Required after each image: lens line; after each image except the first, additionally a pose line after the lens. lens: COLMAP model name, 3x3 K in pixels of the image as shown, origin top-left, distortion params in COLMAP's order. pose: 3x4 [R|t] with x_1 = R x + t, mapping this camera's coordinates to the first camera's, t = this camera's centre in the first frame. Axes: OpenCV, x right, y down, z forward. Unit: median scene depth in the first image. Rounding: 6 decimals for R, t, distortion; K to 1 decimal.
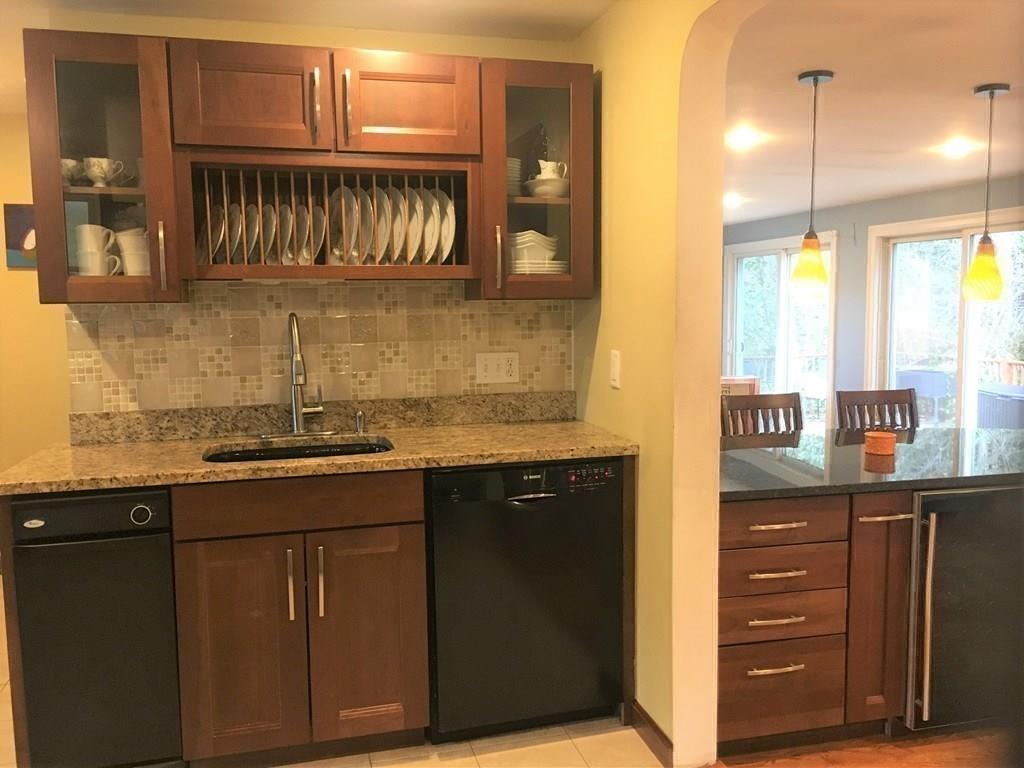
lens RADIAL K [[853.2, 0, 512.0], [0, 853.2, 384.0], [0, 0, 1]] dist [0.059877, -0.069331]
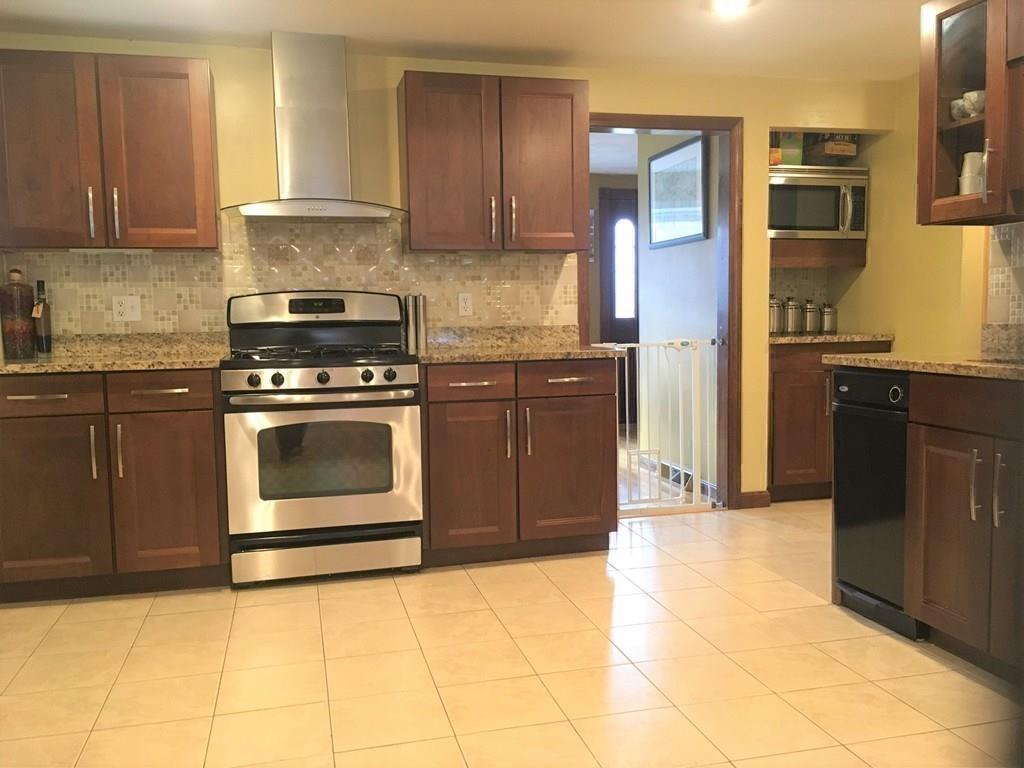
lens RADIAL K [[853.2, 0, 512.0], [0, 853.2, 384.0], [0, 0, 1]] dist [0.059877, -0.069331]
pose [[0.014745, 0.100950, -0.994782, 0.734632], [-0.076671, 0.992075, 0.099539, 0.057082], [0.996947, 0.074803, 0.022368, 0.424497]]
